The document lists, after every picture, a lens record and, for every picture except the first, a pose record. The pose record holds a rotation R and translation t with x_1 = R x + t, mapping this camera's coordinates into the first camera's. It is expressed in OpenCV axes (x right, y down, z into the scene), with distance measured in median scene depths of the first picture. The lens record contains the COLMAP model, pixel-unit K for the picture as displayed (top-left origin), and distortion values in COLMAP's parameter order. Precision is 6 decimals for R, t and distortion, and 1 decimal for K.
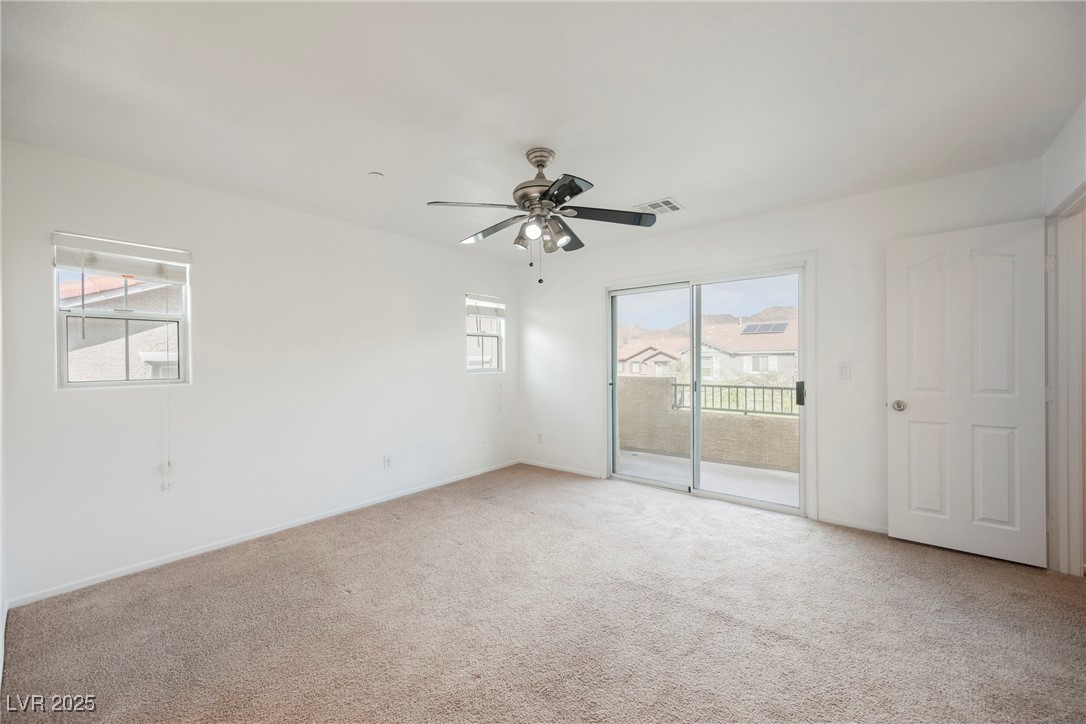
lens RADIAL K [[427.4, 0, 523.8], [0, 427.4, 362.7], [0, 0, 1]] dist [0.000490, -0.000560]
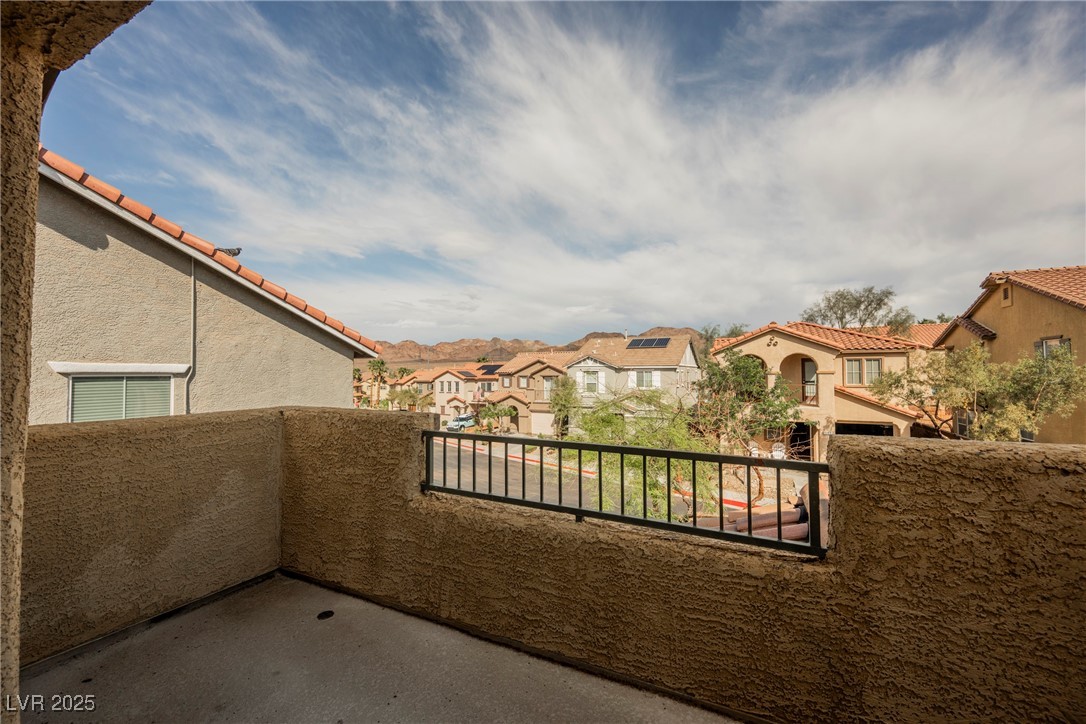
lens RADIAL K [[427.4, 0, 526.9], [0, 427.4, 364.2], [0, 0, 1]] dist [0.000490, -0.000560]
pose [[0.973022, 0.016826, 0.230100, 0.067024], [-0.010224, 0.999502, -0.029851, -0.000107], [-0.230488, 0.026693, 0.972709, 0.112468]]
